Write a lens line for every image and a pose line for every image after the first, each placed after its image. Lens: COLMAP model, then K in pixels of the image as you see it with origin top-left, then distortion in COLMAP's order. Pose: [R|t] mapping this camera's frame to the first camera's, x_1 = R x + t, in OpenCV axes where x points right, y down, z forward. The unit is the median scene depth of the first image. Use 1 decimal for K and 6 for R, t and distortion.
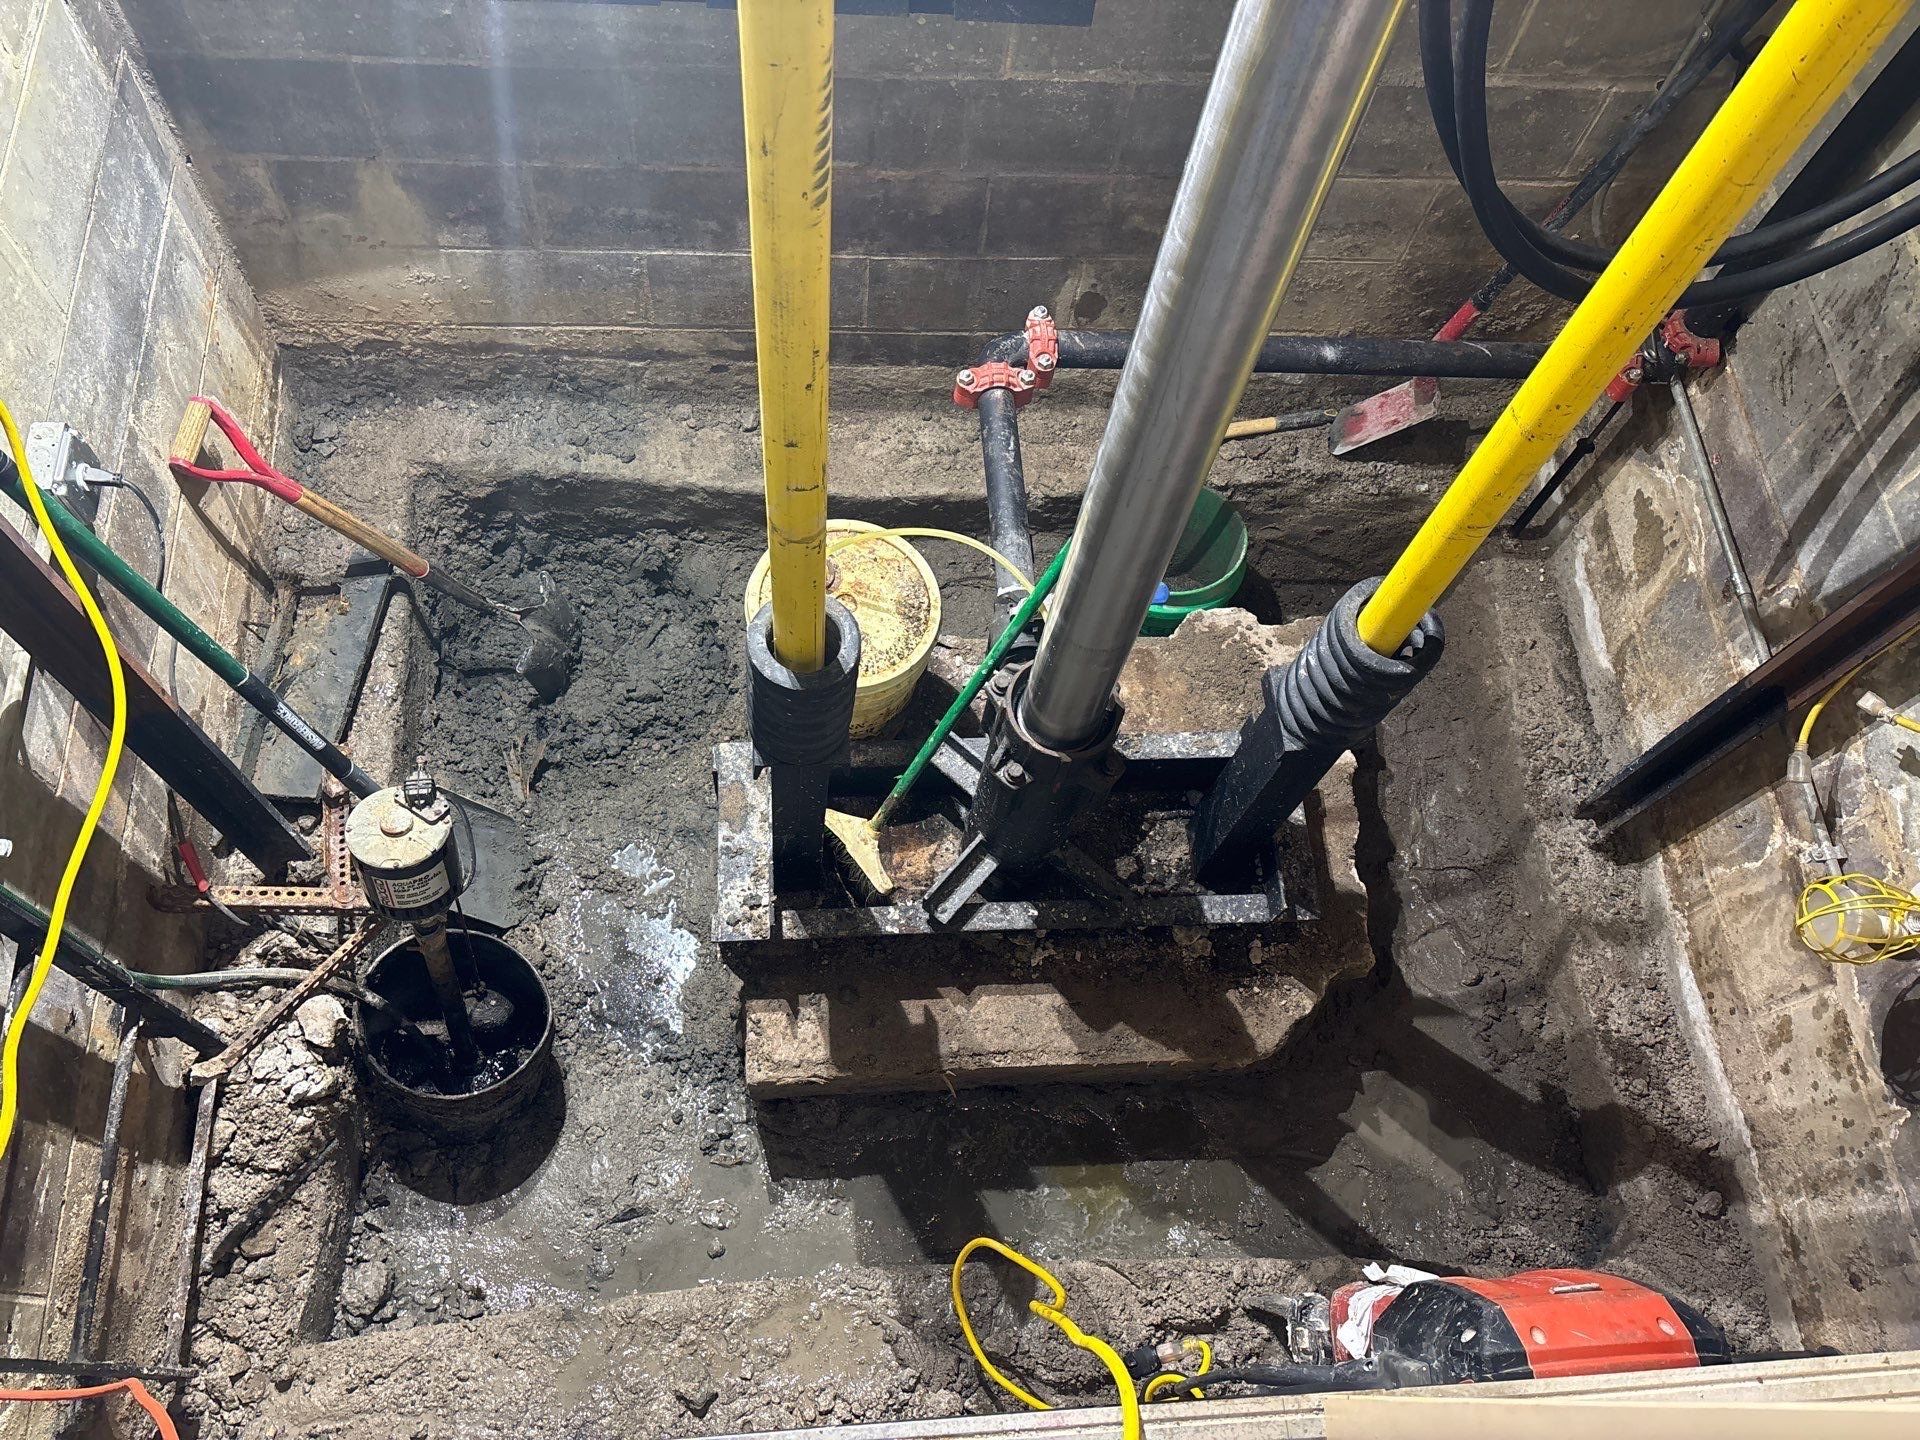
lens RADIAL K [[1463.5, 0, 948.4], [0, 1463.5, 732.3], [0, 0, 1]] dist [0.048258, -0.060988]
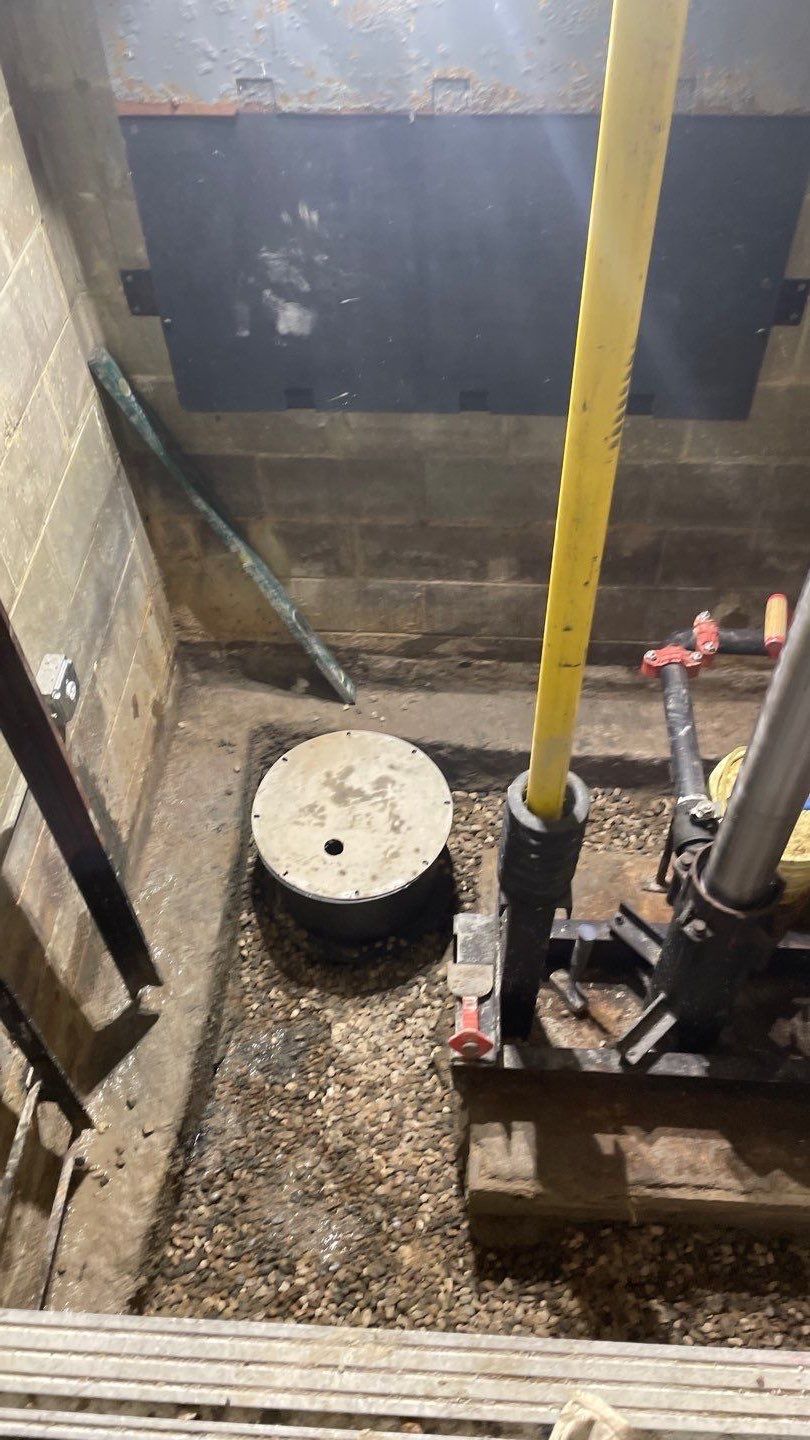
lens RADIAL K [[1103.9, 0, 411.8], [0, 1103.9, 699.1], [0, 0, 1]] dist [0.110386, -0.174365]
pose [[0.987655, 0.022926, -0.154955, -0.048546], [-0.065028, 0.959971, -0.272446, 0.101358], [0.142507, 0.279159, 0.949612, -0.029760]]
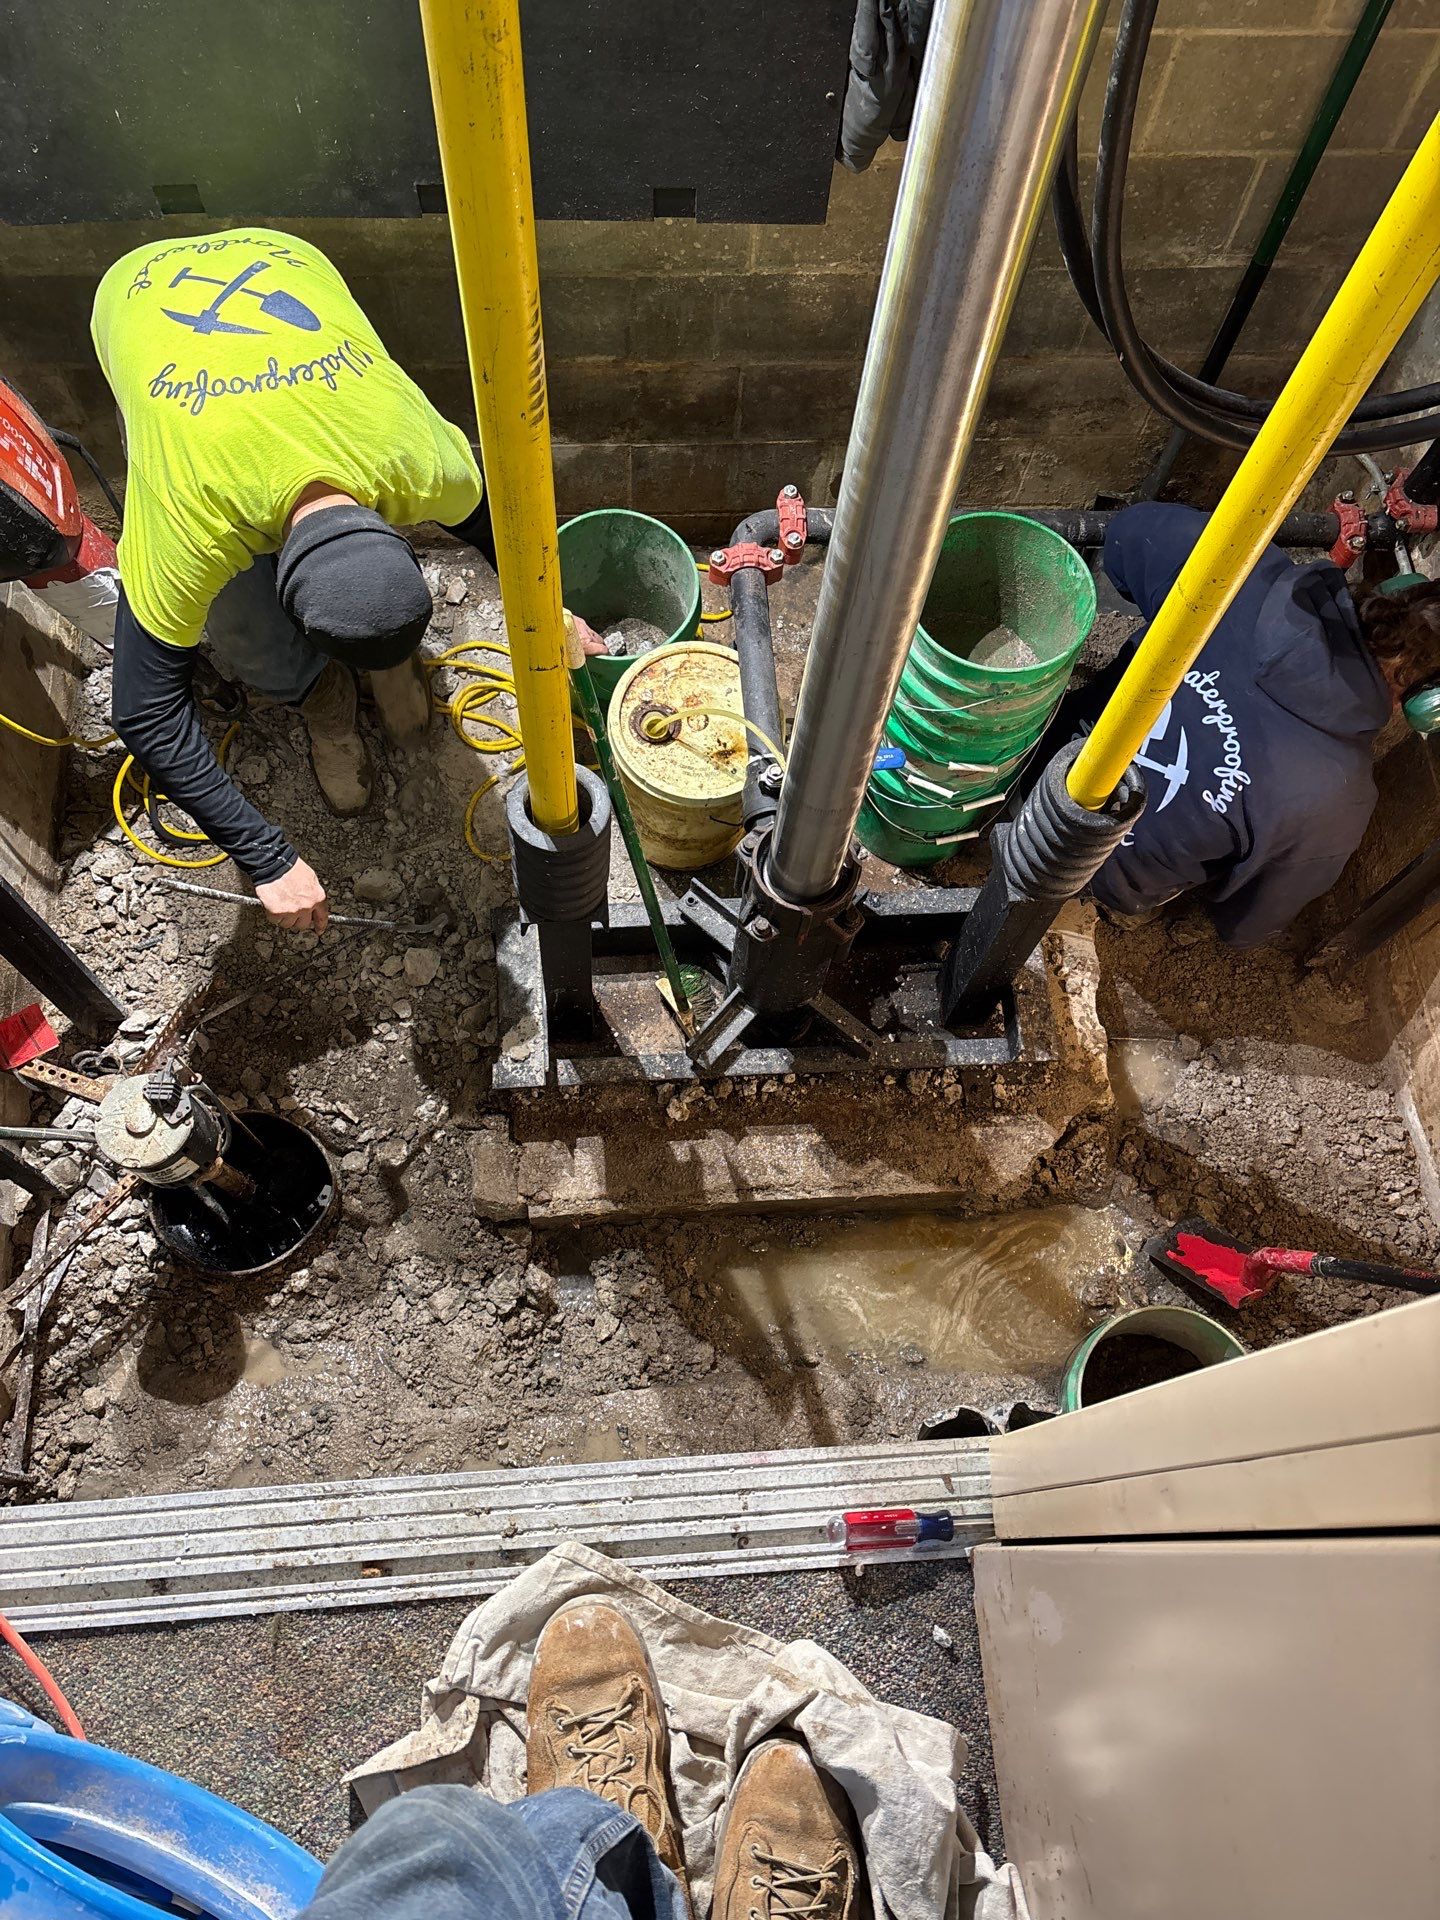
lens RADIAL K [[1463.5, 0, 720.0], [0, 1463.5, 960.0], [0, 0, 1]] dist [0.048258, -0.060988]
pose [[0.999525, -0.015665, -0.026543, 0.036690], [0.016605, 0.999229, 0.035586, 0.011516], [0.025965, -0.036010, 0.999014, -0.076956]]
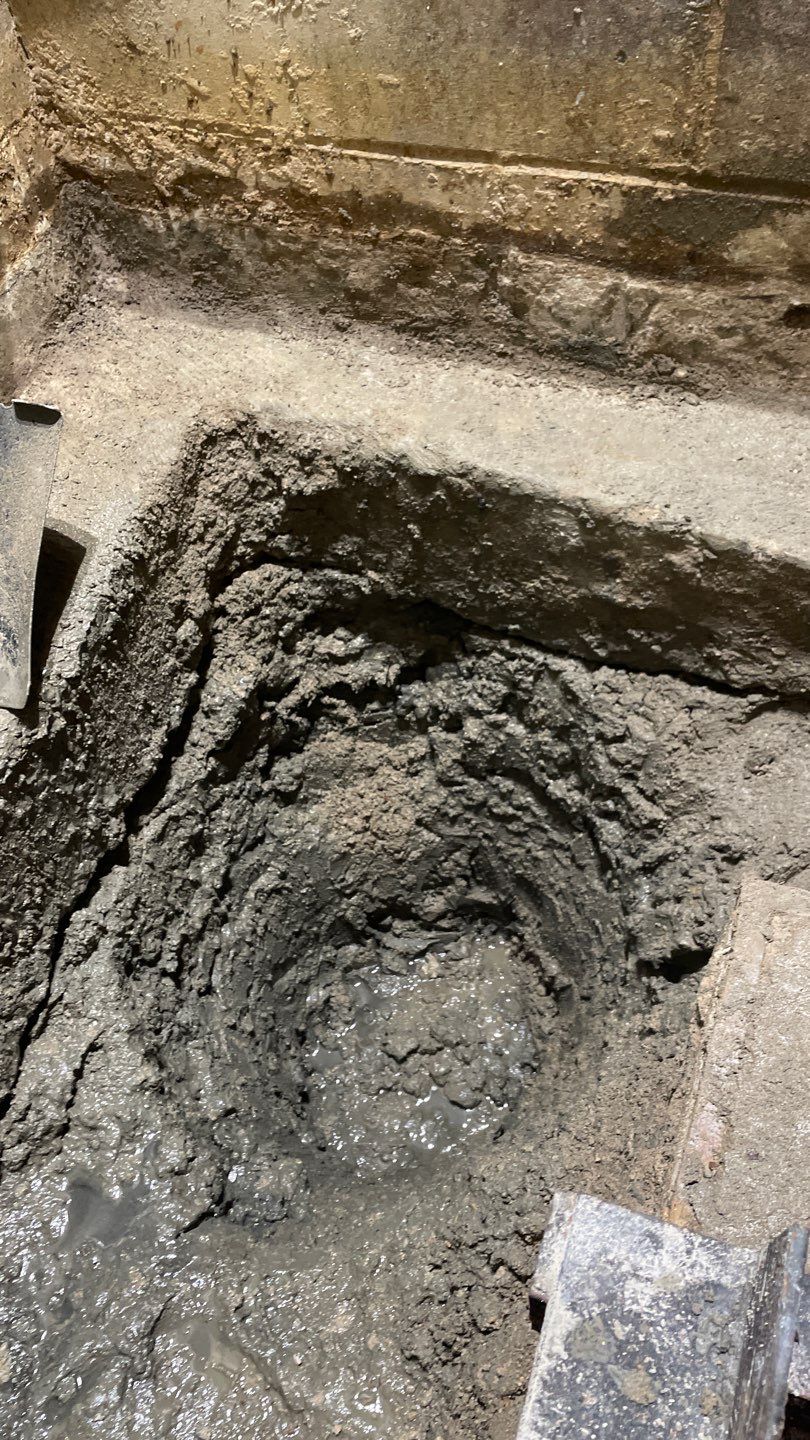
lens RADIAL K [[1103.9, 0, 411.8], [0, 1103.9, 699.1], [0, 0, 1]] dist [0.110386, -0.174365]
pose [[0.904173, 0.226714, -0.362039, -0.134597], [-0.292895, 0.945971, -0.139109, -0.044845], [0.310940, 0.231818, 0.921725, 0.791067]]
